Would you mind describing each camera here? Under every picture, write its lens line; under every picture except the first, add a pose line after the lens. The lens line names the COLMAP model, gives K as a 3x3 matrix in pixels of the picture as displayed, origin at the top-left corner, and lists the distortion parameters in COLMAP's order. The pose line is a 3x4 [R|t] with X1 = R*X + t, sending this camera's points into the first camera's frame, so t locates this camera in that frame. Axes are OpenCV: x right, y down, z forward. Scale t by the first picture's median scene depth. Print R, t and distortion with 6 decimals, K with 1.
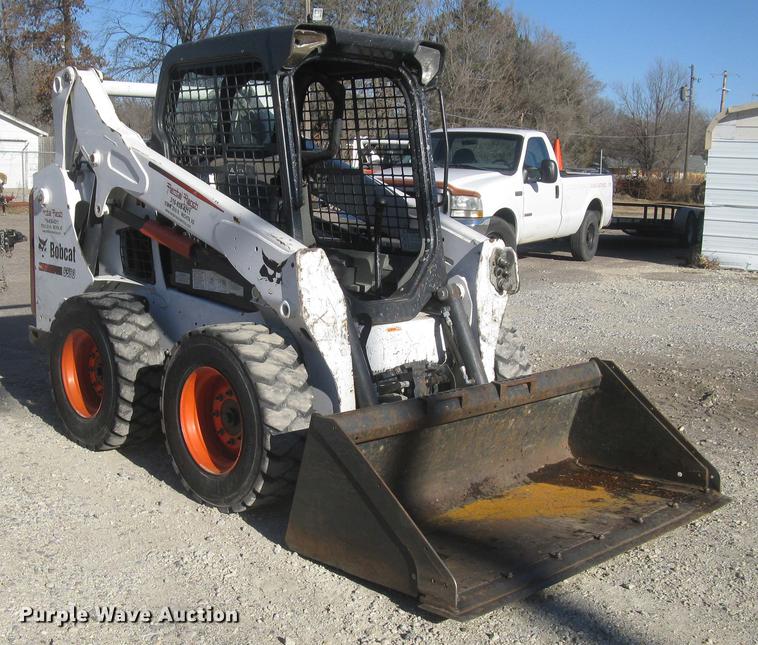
lens RADIAL K [[1004.3, 0, 339.2], [0, 1004.3, 341.9], [0, 0, 1]] dist [-0.144815, 0.000000]
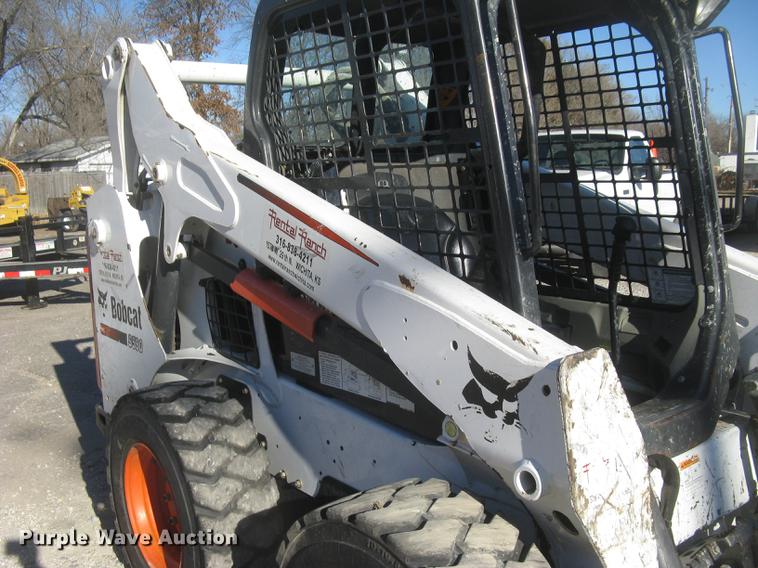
lens RADIAL K [[780.2, 0, 374.9], [0, 780.2, 308.9], [0, 0, 1]] dist [-0.133254, 0.000000]
pose [[0.997408, -0.035912, -0.062356, -0.083008], [0.035753, 0.999354, -0.003653, -0.094824], [0.062447, 0.001414, 0.998047, 0.536623]]
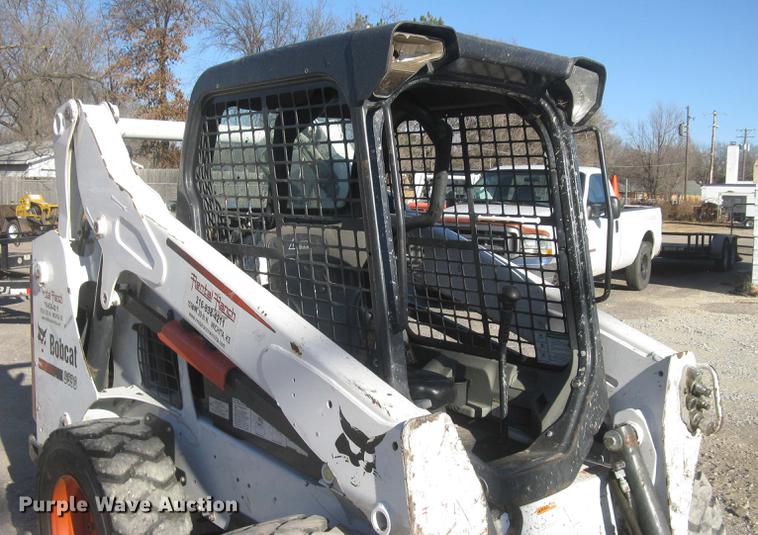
lens RADIAL K [[831.9, 0, 393.7], [0, 831.9, 255.8], [0, 0, 1]] dist [-0.139996, 0.000000]
pose [[0.999994, -0.002933, 0.001878, -0.039553], [0.003099, 0.995407, -0.095680, -0.113958], [-0.001589, 0.095685, 0.995410, 0.442165]]
